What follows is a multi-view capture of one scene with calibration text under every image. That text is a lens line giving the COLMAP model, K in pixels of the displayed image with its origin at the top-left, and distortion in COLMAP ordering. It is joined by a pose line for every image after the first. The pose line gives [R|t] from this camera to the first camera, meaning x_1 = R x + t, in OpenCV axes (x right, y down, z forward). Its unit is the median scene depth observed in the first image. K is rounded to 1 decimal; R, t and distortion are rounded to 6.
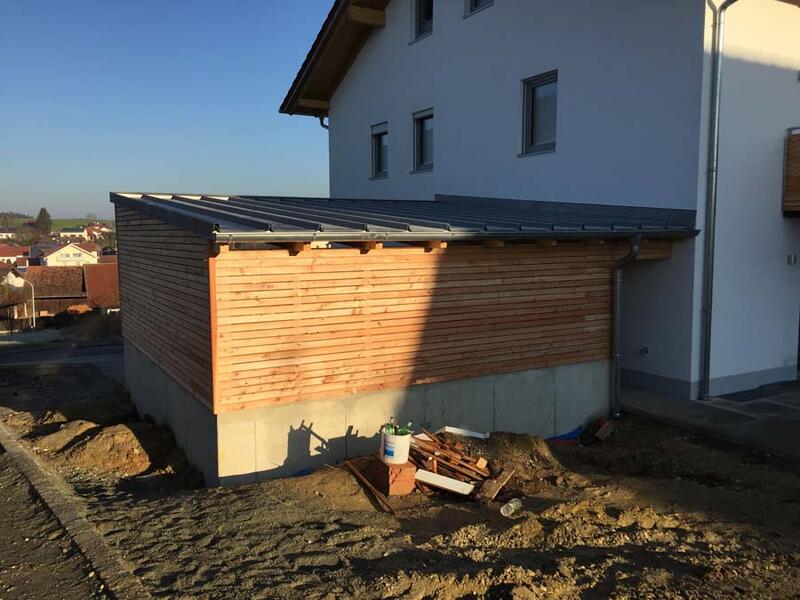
lens RADIAL K [[681.3, 0, 416.5], [0, 681.3, 298.8], [0, 0, 1]] dist [0.085922, -0.119448]
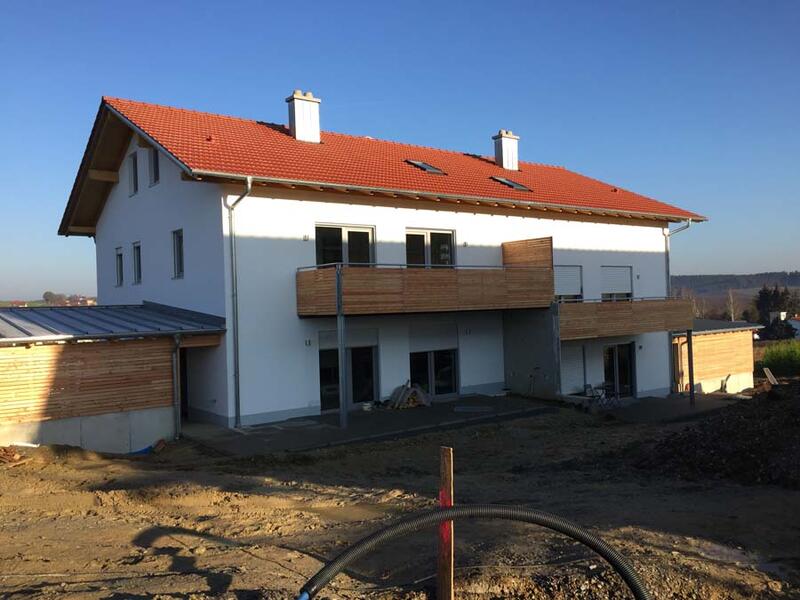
lens RADIAL K [[681.3, 0, 416.5], [0, 681.3, 298.8], [0, 0, 1]] dist [0.085922, -0.119448]
pose [[0.992048, -0.021371, 0.124034, 0.651882], [0.034544, 0.993867, -0.105048, 0.022826], [-0.121028, 0.108498, 0.986702, -0.764178]]
